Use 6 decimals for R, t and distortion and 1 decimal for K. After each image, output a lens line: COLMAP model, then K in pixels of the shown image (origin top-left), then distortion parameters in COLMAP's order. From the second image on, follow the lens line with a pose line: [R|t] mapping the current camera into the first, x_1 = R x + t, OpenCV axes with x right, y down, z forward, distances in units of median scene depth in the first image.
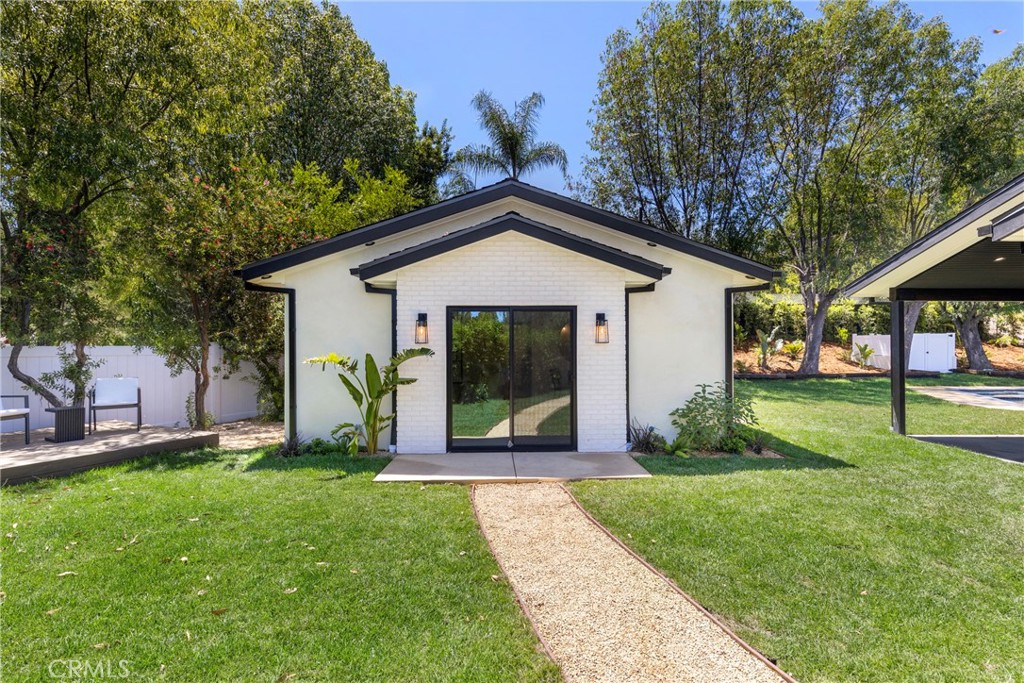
lens RADIAL K [[466.0, 0, 512.0], [0, 466.0, 341.5], [0, 0, 1]] dist [0.009544, -0.000013]
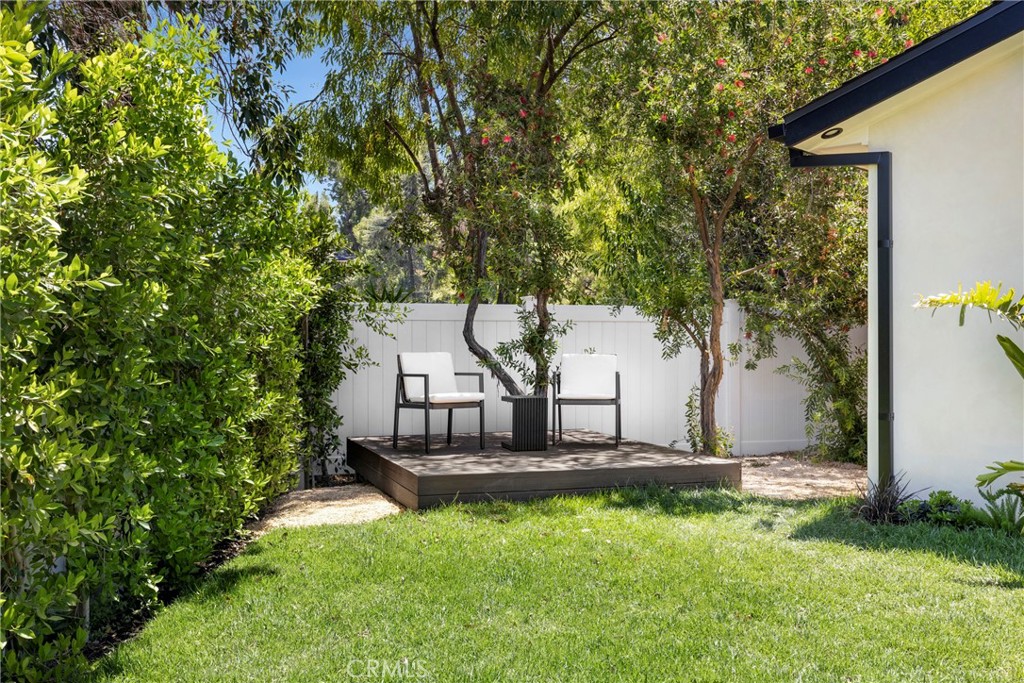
lens RADIAL K [[971.0, 0, 512.0], [0, 971.0, 341.5], [0, 0, 1]] dist [0.001910, -0.012423]
pose [[0.710401, -0.000234, -0.703797, -0.066971], [-0.000709, 0.999999, -0.001048, 0.066923], [0.703797, 0.001243, 0.710400, 0.084459]]
